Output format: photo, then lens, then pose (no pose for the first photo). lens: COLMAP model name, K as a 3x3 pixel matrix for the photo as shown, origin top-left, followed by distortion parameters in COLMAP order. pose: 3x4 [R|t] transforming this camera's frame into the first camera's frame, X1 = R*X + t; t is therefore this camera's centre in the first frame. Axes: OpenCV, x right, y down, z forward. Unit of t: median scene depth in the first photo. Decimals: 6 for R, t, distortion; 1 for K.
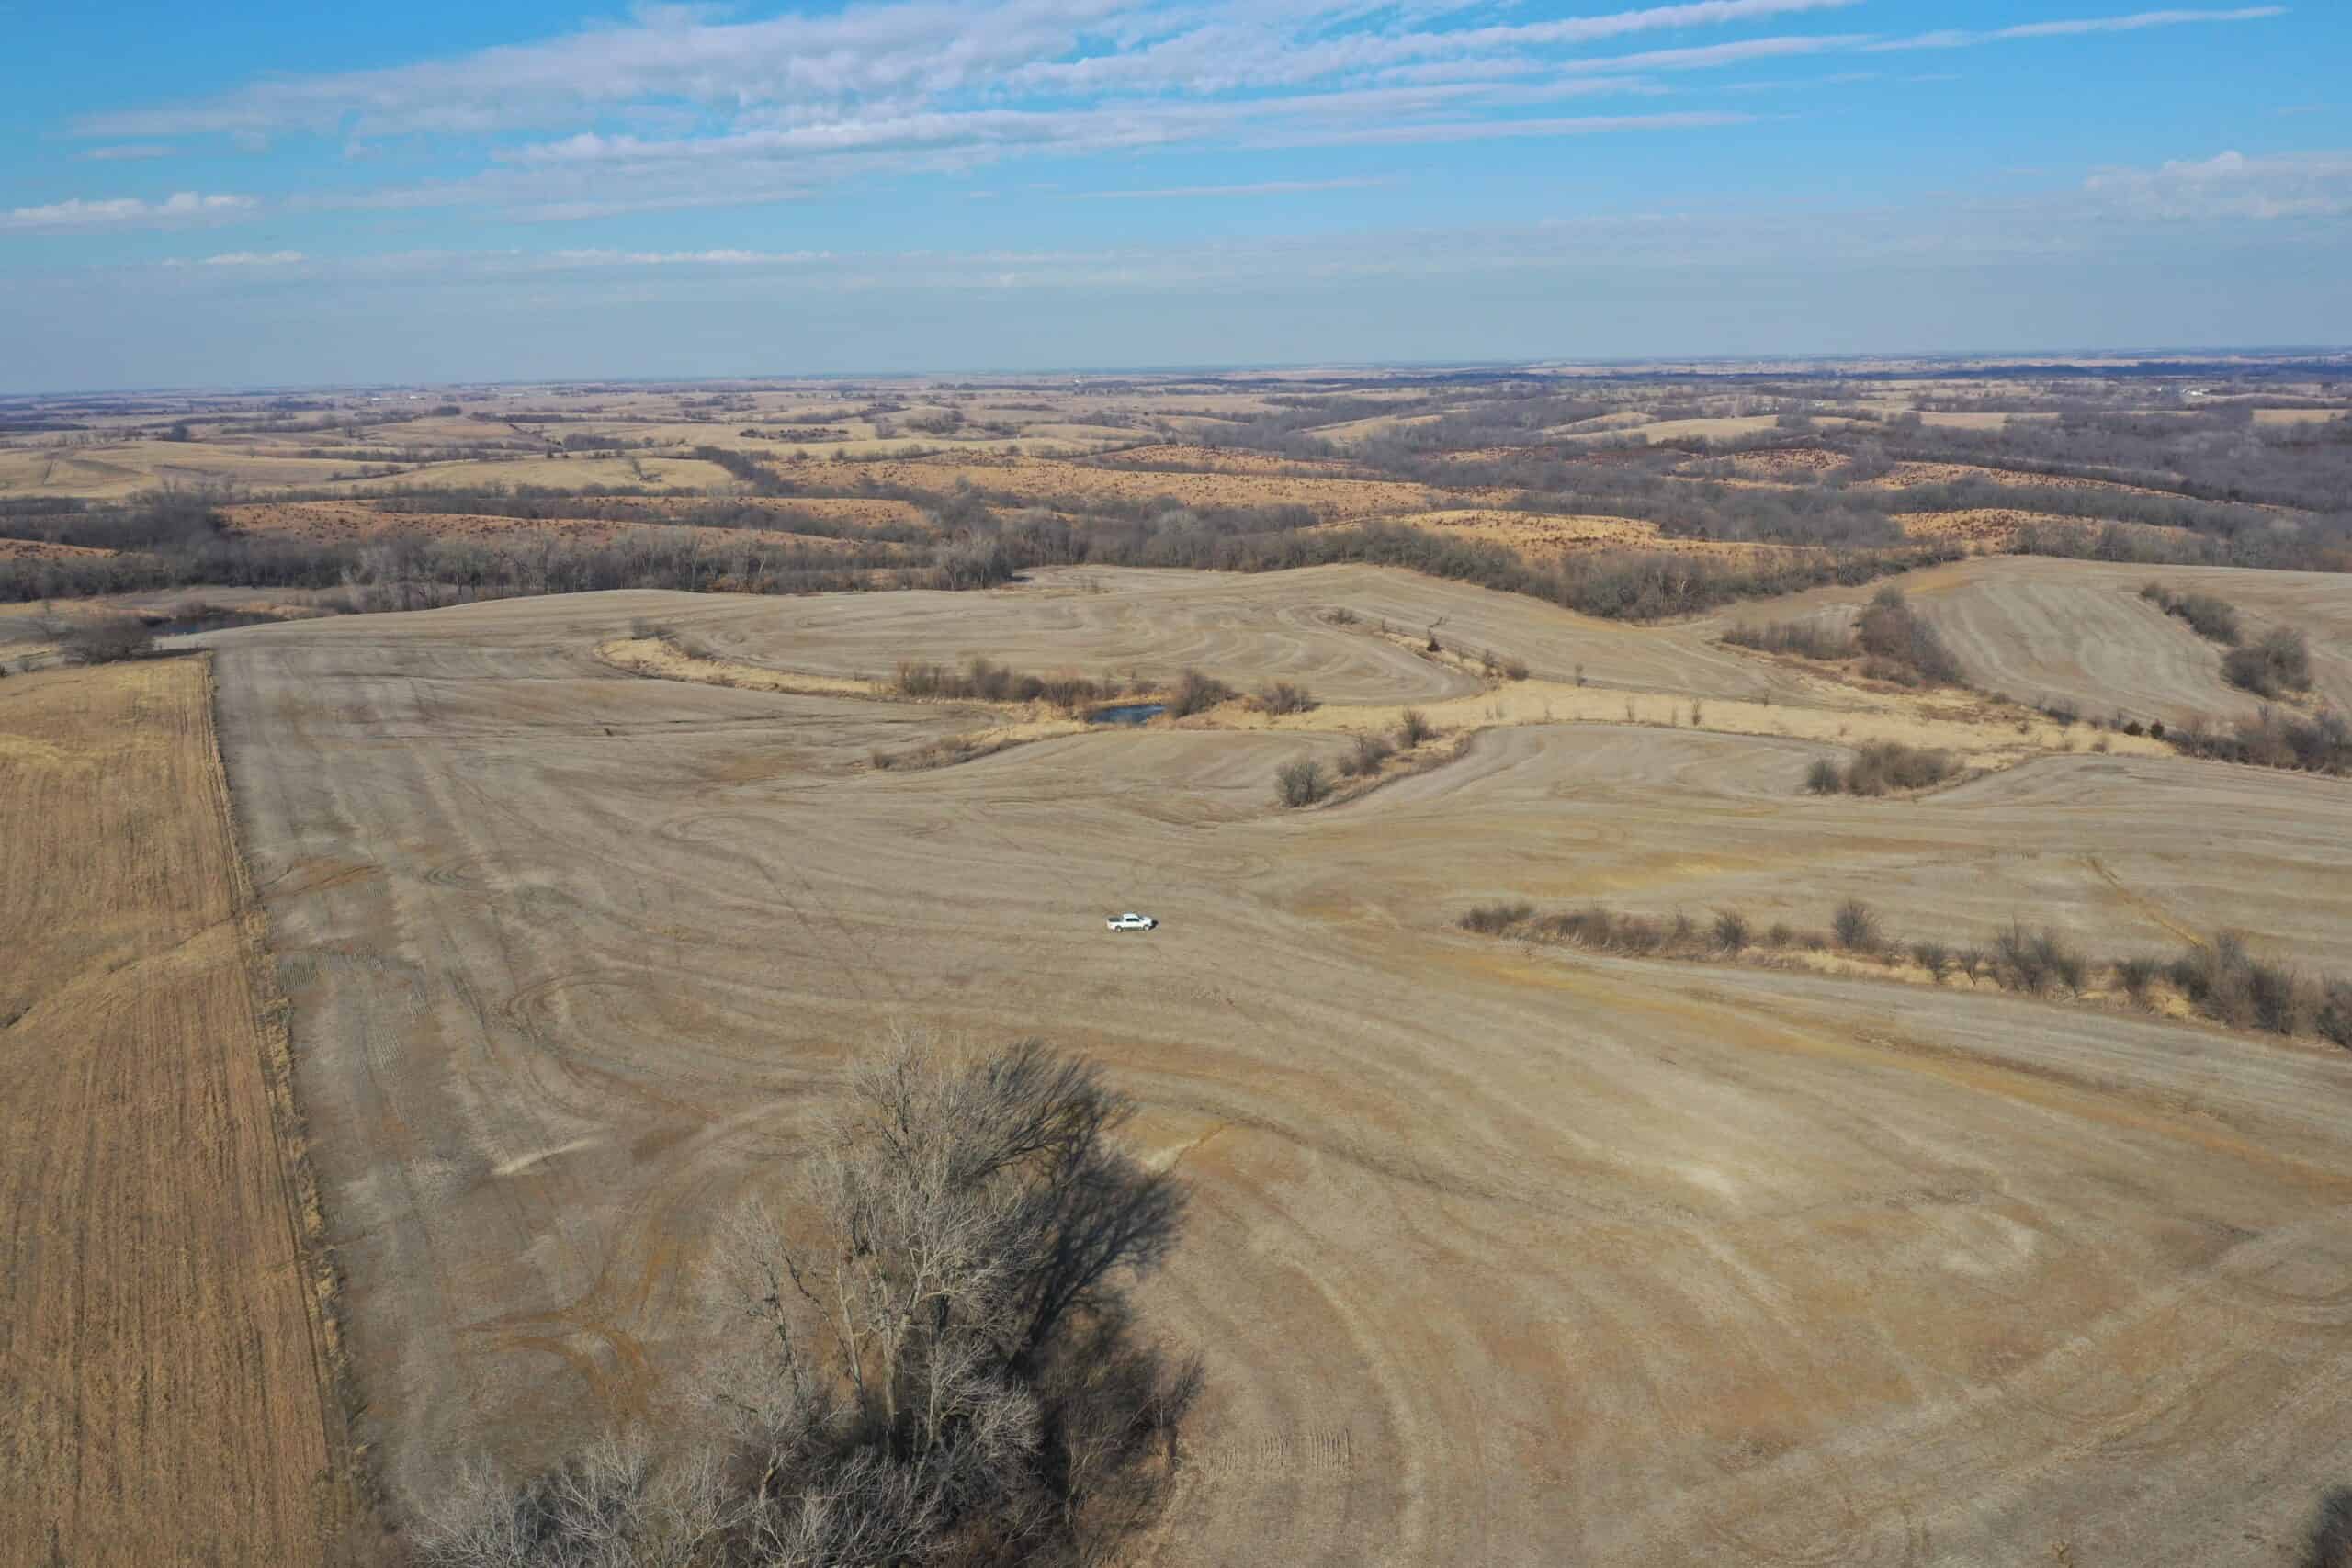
lens RADIAL K [[1868.8, 0, 1179.7], [0, 1868.8, 788.6], [0, 0, 1]] dist [-0.006984, -0.002120]
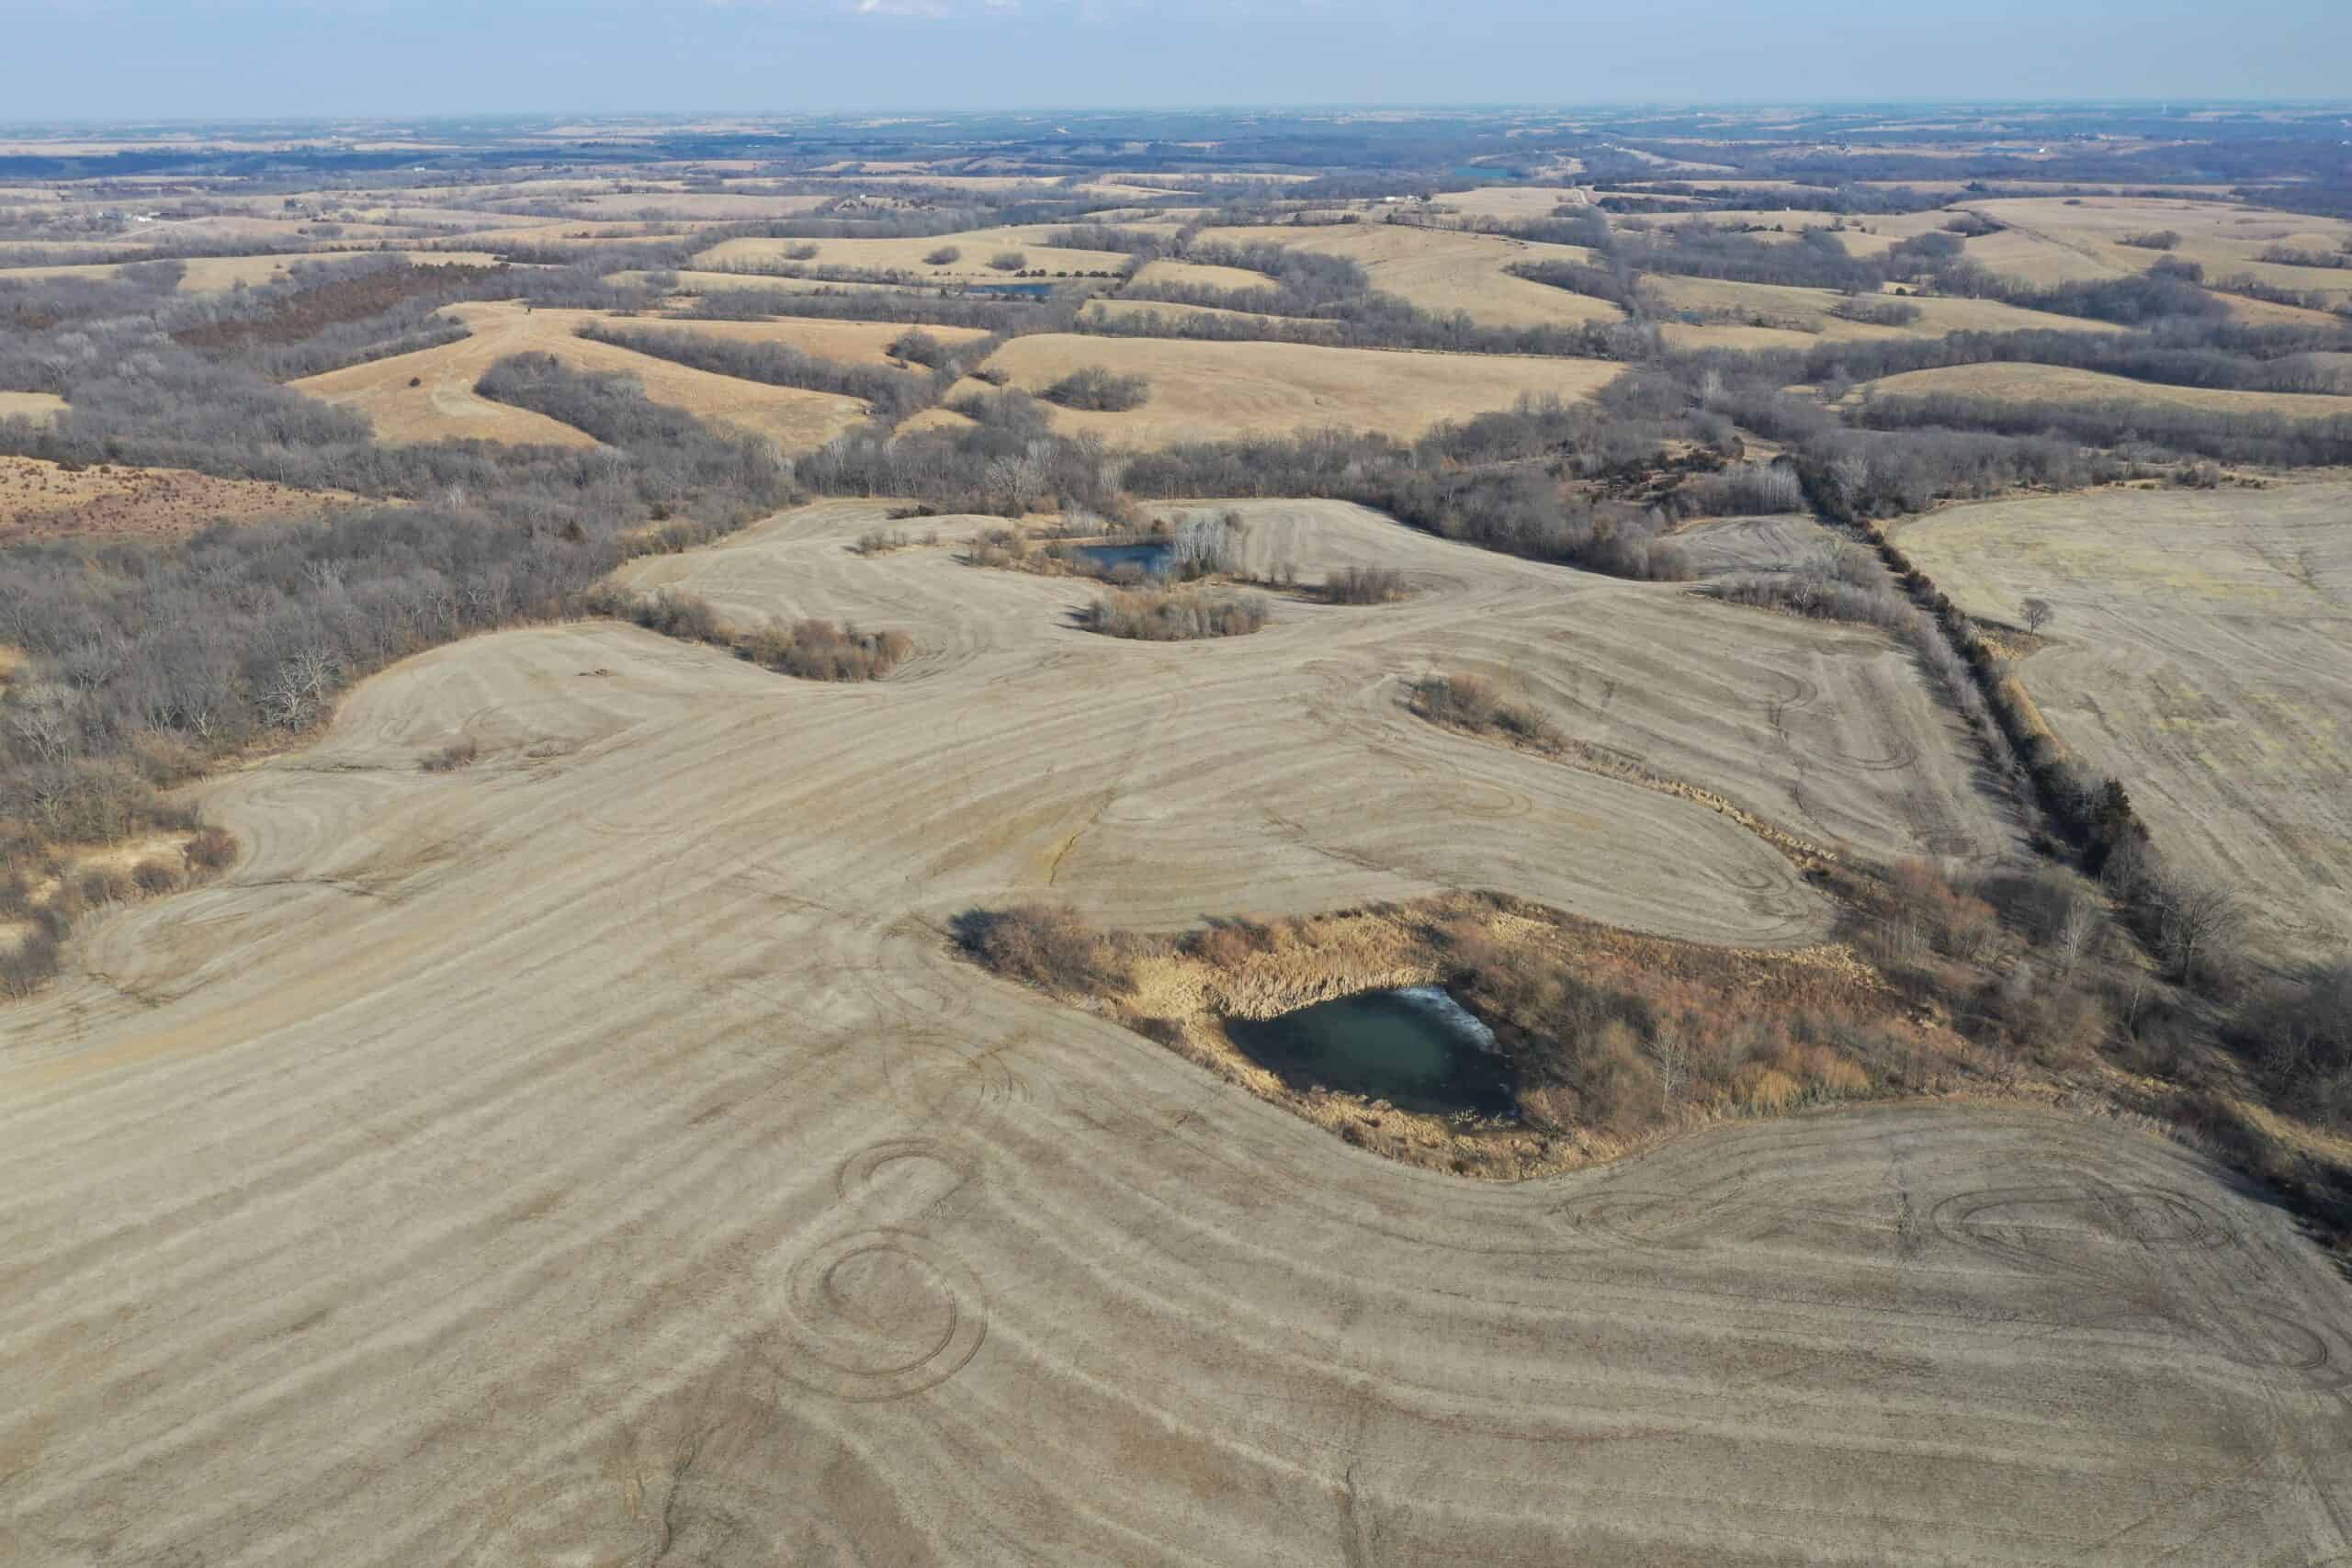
lens RADIAL K [[1868.8, 0, 1166.6], [0, 1868.8, 767.8], [0, 0, 1]] dist [-0.006984, -0.002120]
pose [[0.590587, -0.259814, 0.764005, 0.517998], [0.178261, 0.965368, 0.190494, -0.235409], [-0.787039, 0.023689, 0.616448, 0.582959]]
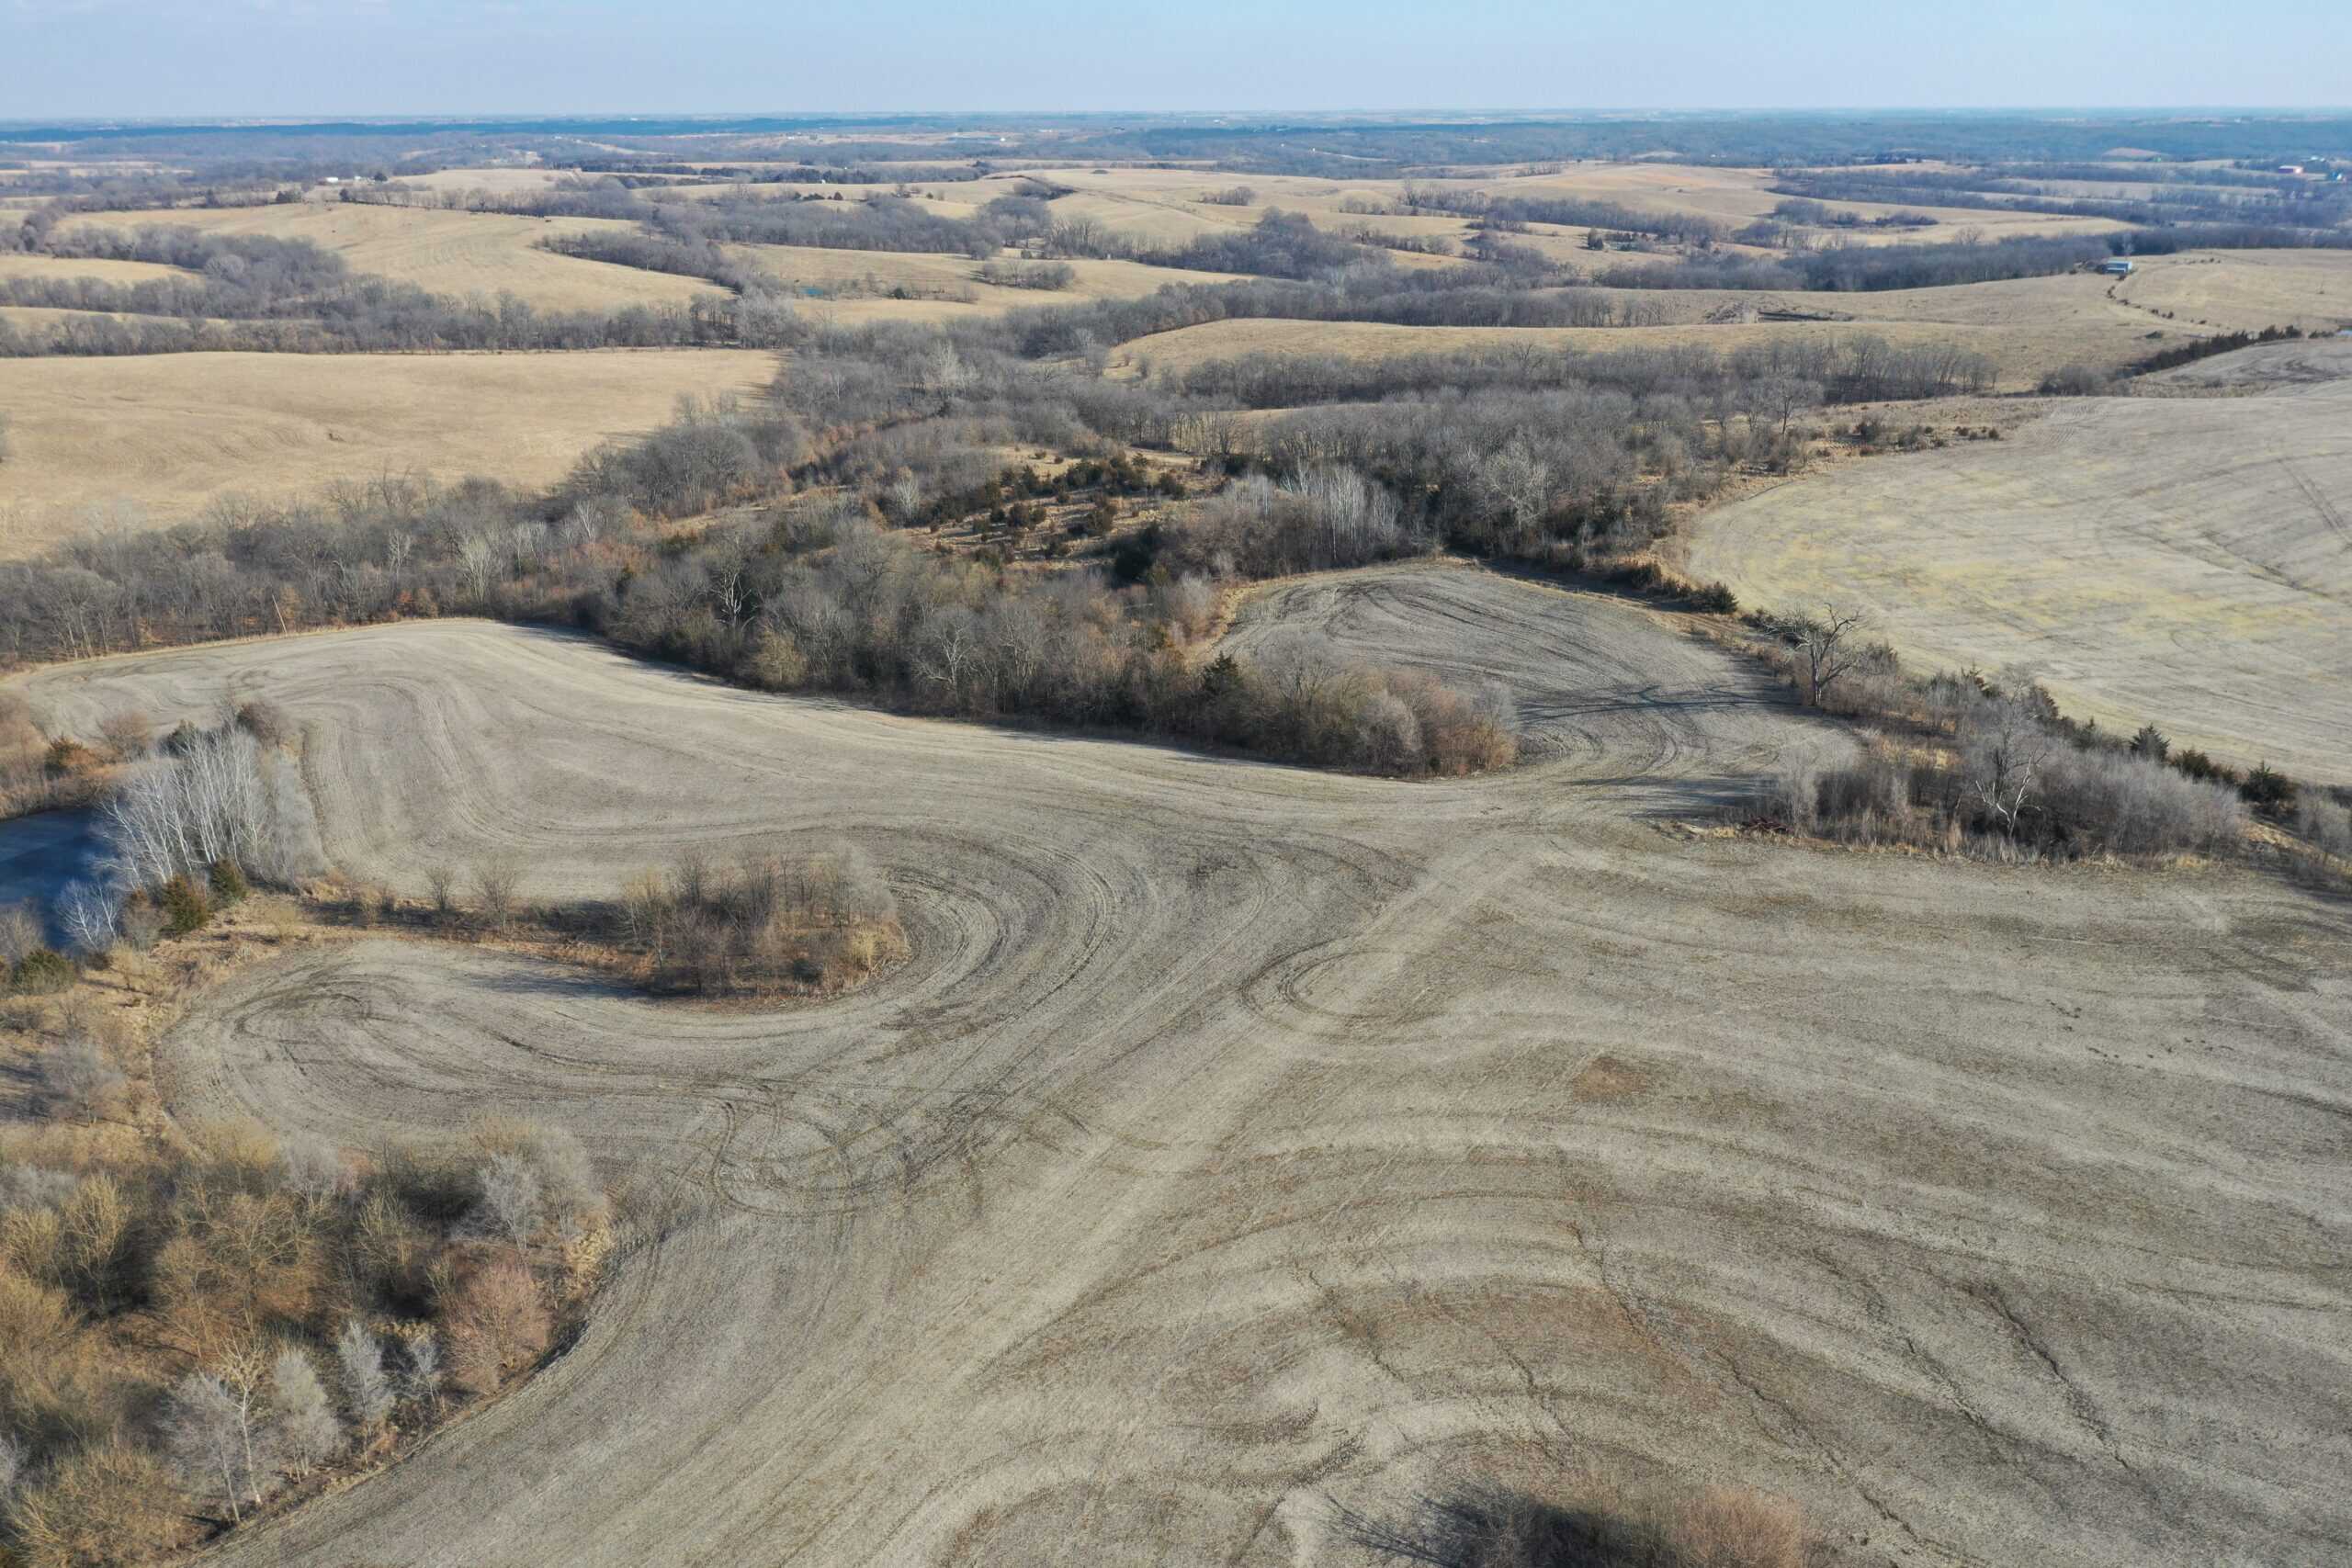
lens RADIAL K [[1868.8, 0, 1168.6], [0, 1868.8, 785.5], [0, 0, 1]] dist [-0.006984, -0.002120]
pose [[0.095814, -0.322484, 0.941713, 1.034115], [0.224469, 0.928697, 0.295188, -0.229645], [-0.969759, 0.183103, 0.161369, 0.962931]]
